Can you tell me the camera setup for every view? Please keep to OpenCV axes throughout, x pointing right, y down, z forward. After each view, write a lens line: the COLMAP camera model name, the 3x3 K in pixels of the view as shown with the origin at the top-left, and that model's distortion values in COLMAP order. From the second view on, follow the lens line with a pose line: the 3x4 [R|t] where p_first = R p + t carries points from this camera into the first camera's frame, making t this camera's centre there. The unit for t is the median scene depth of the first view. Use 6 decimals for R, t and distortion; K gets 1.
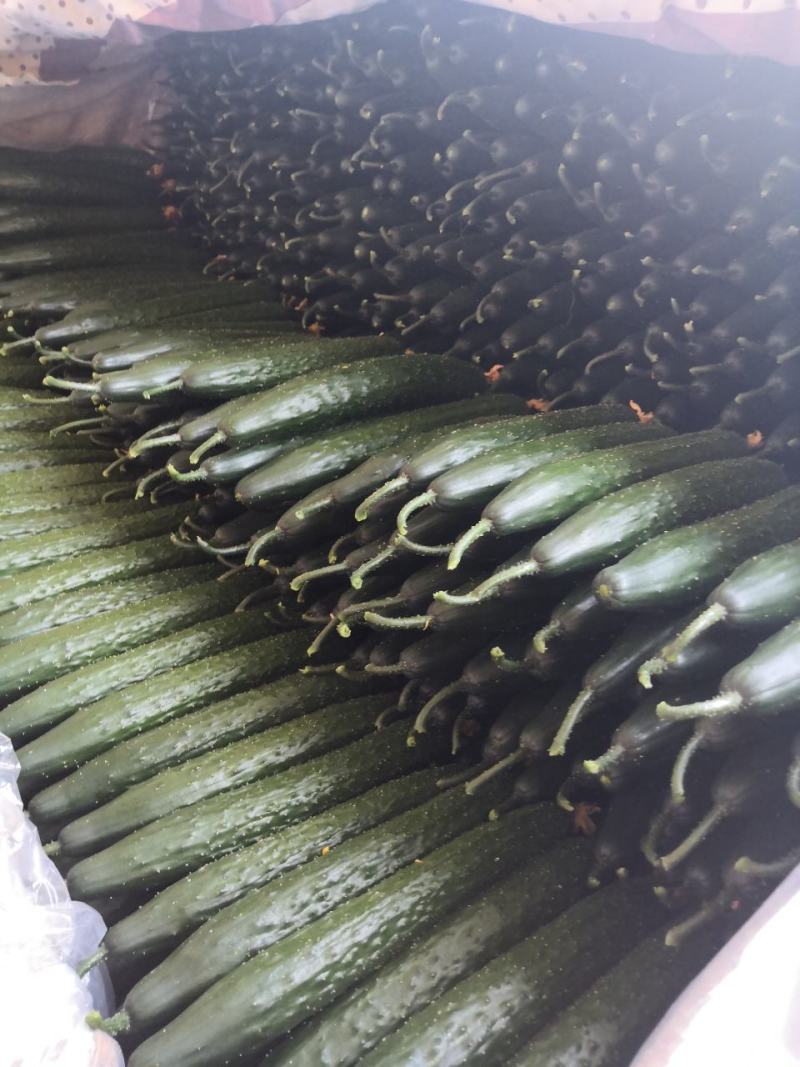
lens RADIAL K [[870.9, 0, 429.2], [0, 870.9, 529.2], [0, 0, 1]] dist [-0.023651, 0.053759]
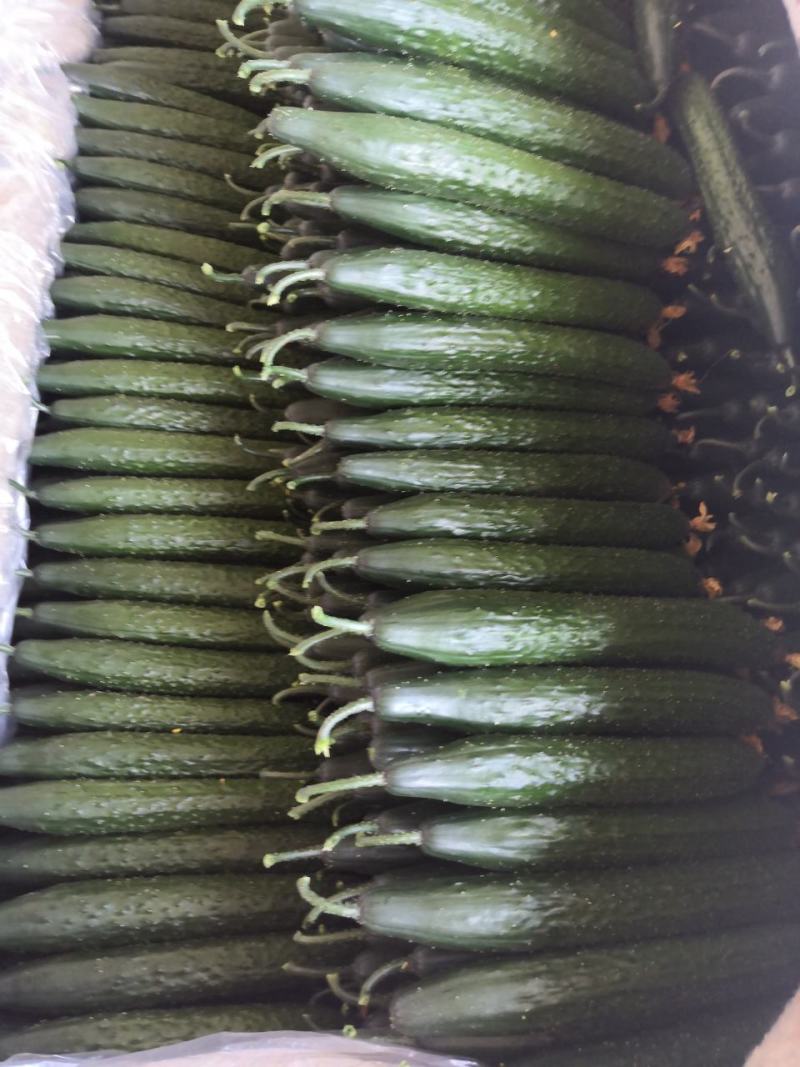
lens RADIAL K [[870.9, 0, 430.6], [0, 870.9, 551.8], [0, 0, 1]] dist [-0.023651, 0.053759]
pose [[0.810513, 0.553537, -0.191484, 0.275958], [-0.421986, 0.778571, 0.464494, -0.576524], [0.406199, -0.295675, 0.864626, 0.090361]]
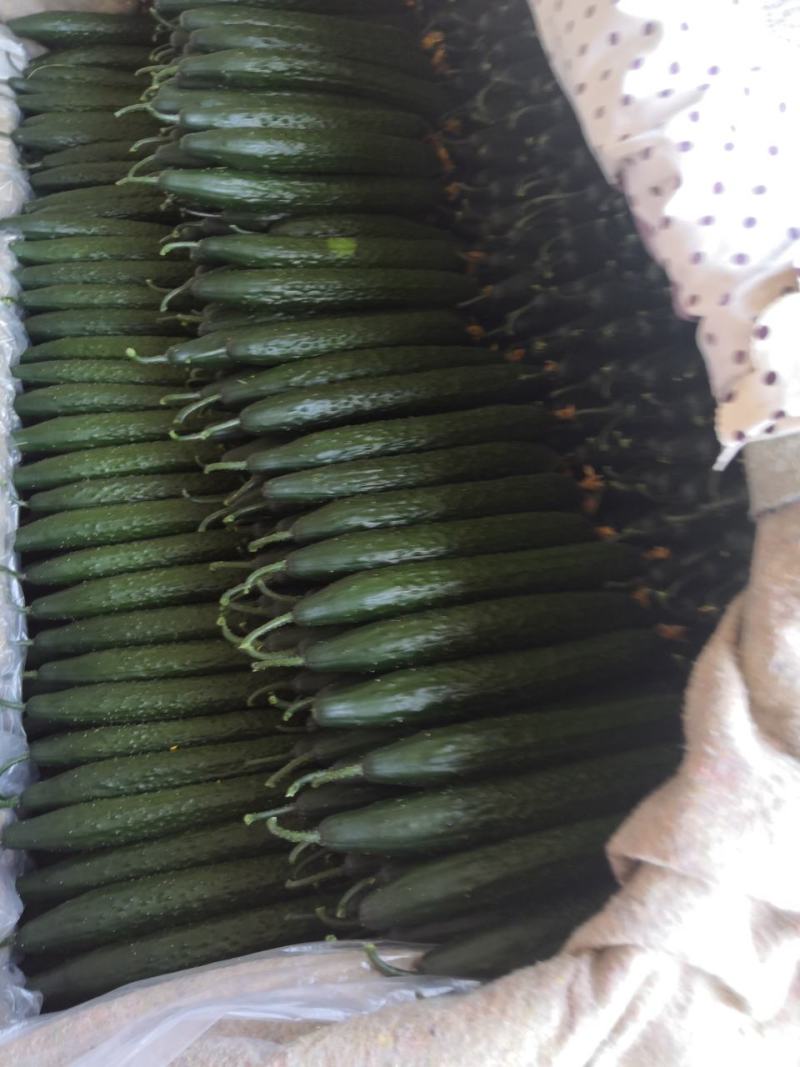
lens RADIAL K [[870.9, 0, 432.5], [0, 870.9, 558.8], [0, 0, 1]] dist [-0.023651, 0.053759]
pose [[0.893532, 0.369884, -0.254533, 0.511757], [-0.241908, 0.874158, 0.421103, -0.622560], [0.378262, -0.314696, 0.870566, -0.041524]]
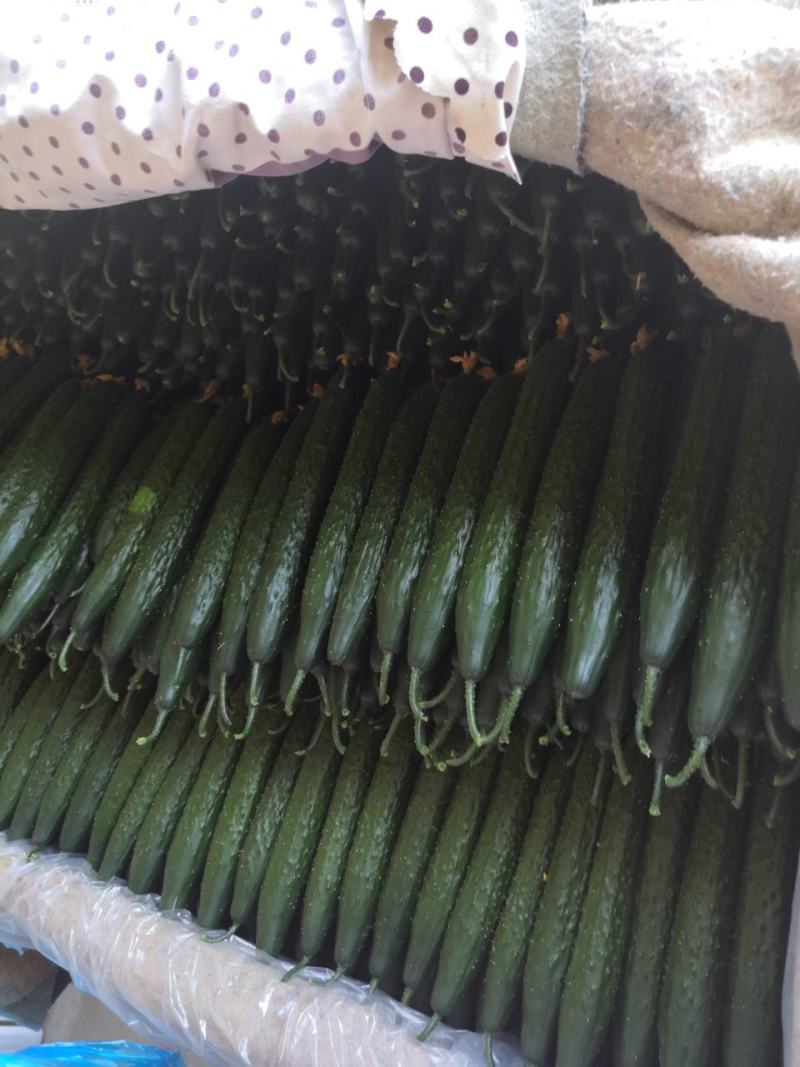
lens RADIAL K [[870.9, 0, 436.5], [0, 870.9, 514.1], [0, 0, 1]] dist [-0.023651, 0.053759]
pose [[0.701406, -0.689054, -0.182303, 0.386042], [0.703759, 0.628987, 0.330302, -0.540770], [-0.112930, -0.359973, 0.926103, -0.055957]]
